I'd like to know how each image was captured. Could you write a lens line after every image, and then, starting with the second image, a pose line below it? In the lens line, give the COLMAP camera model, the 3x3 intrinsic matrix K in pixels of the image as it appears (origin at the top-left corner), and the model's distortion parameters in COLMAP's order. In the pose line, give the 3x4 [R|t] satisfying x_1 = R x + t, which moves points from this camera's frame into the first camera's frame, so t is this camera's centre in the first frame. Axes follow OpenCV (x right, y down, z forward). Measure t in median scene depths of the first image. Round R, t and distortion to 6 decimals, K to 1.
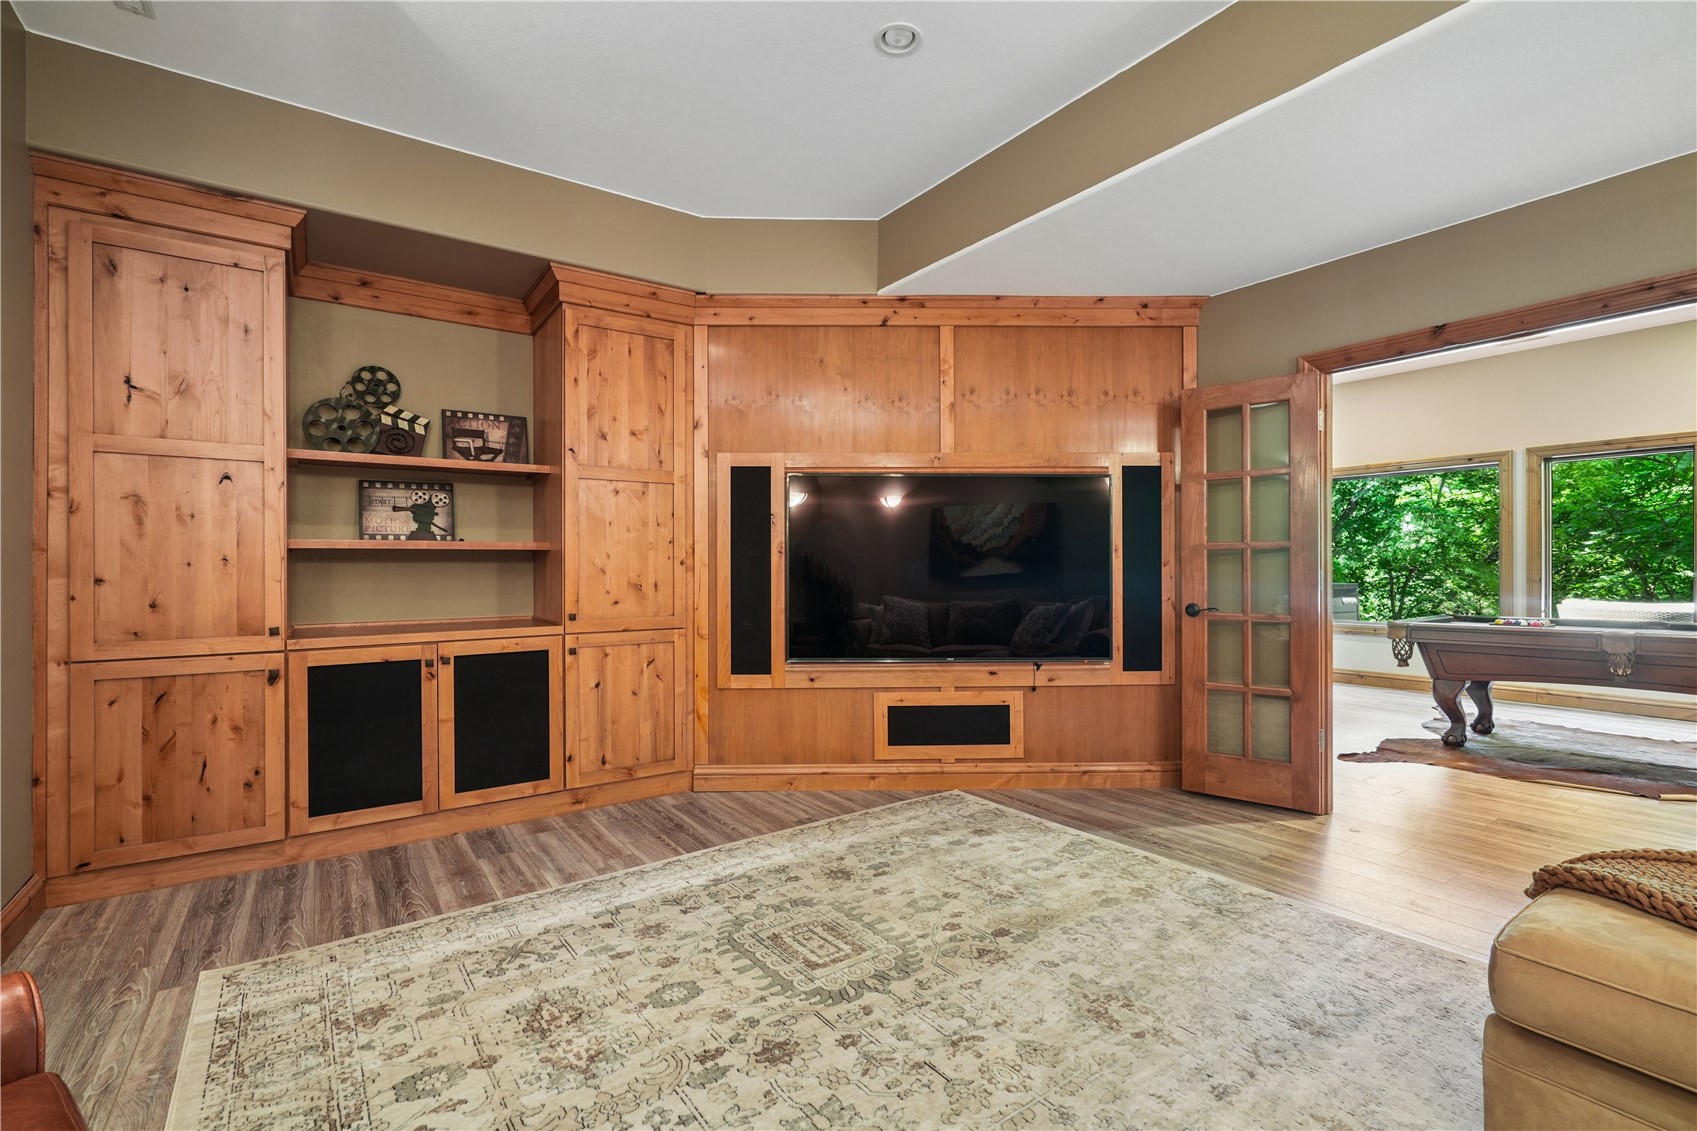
lens RADIAL K [[779.0, 0, 851.0], [0, 779.0, 568.2], [0, 0, 1]] dist [-0.003953, 0.001361]
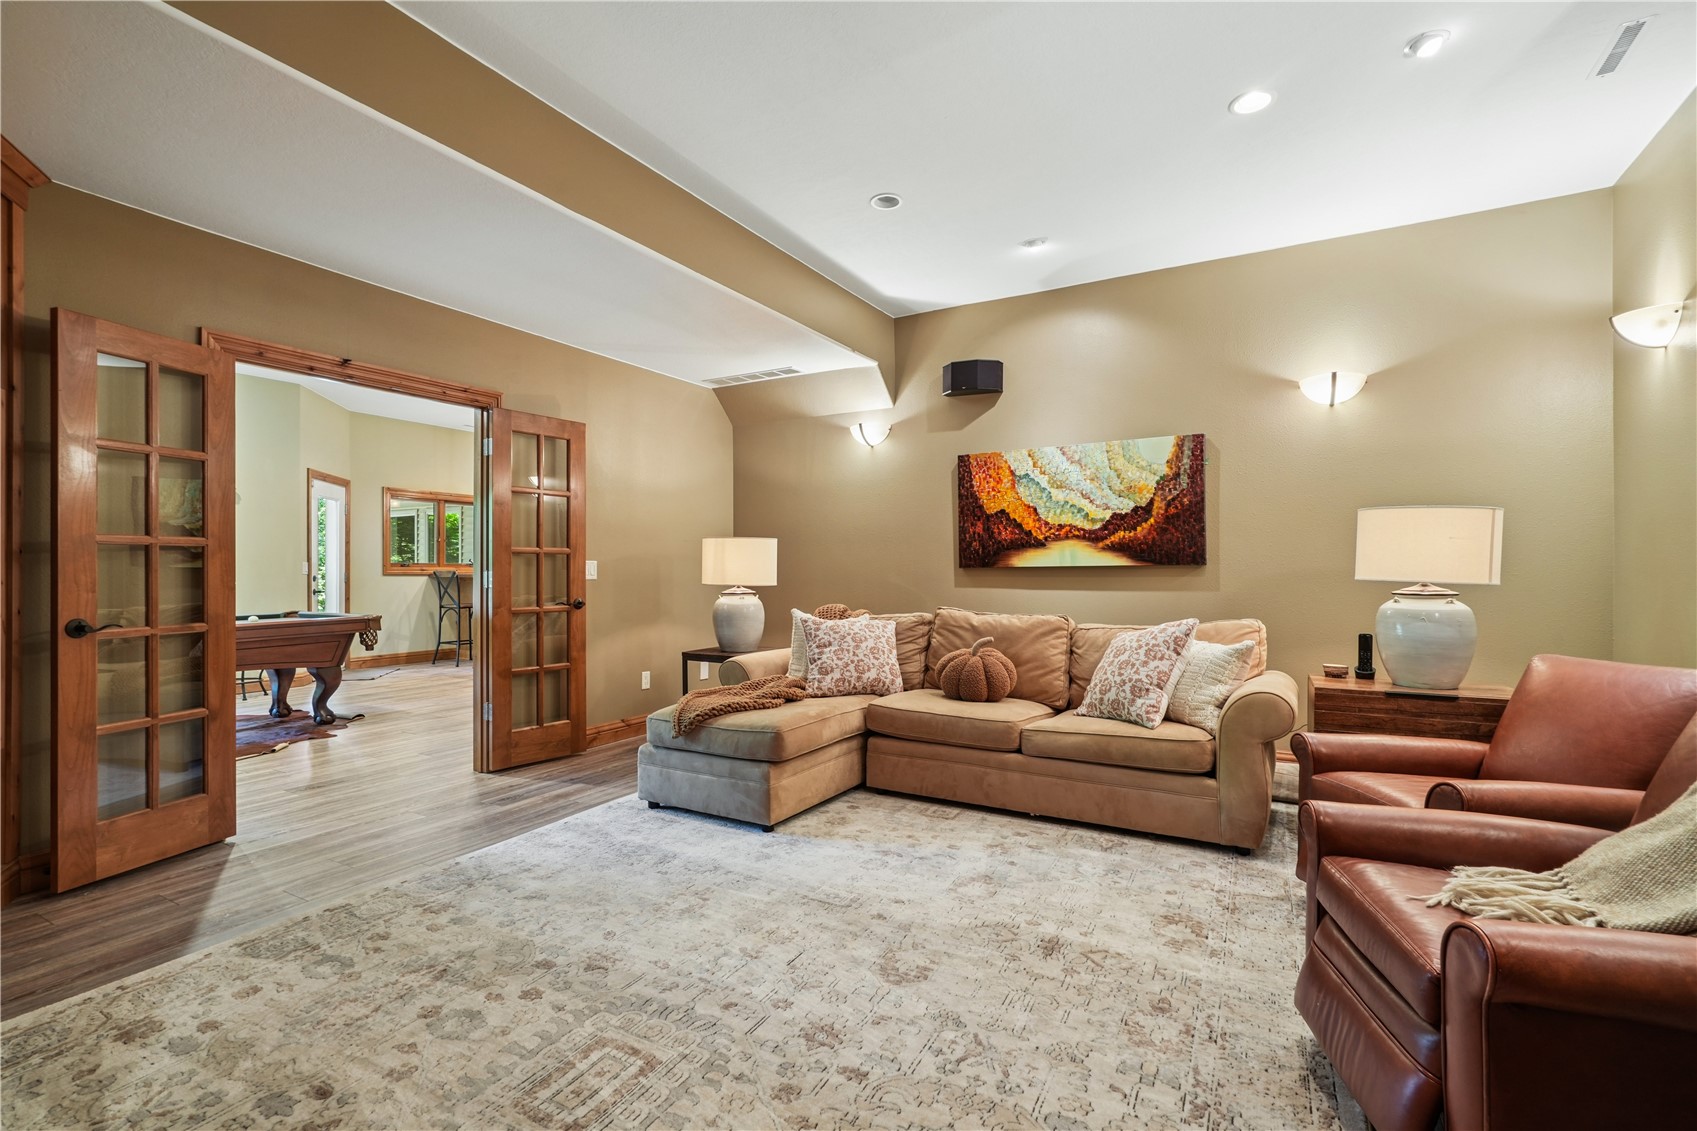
lens RADIAL K [[779.0, 0, 850.1], [0, 779.0, 565.0], [0, 0, 1]] dist [-0.003953, 0.001361]
pose [[-0.437454, 0.008518, 0.899201, -0.609197], [0.004548, 0.999963, -0.007260, 0.005521], [-0.899229, 0.000914, -0.437476, 0.829801]]
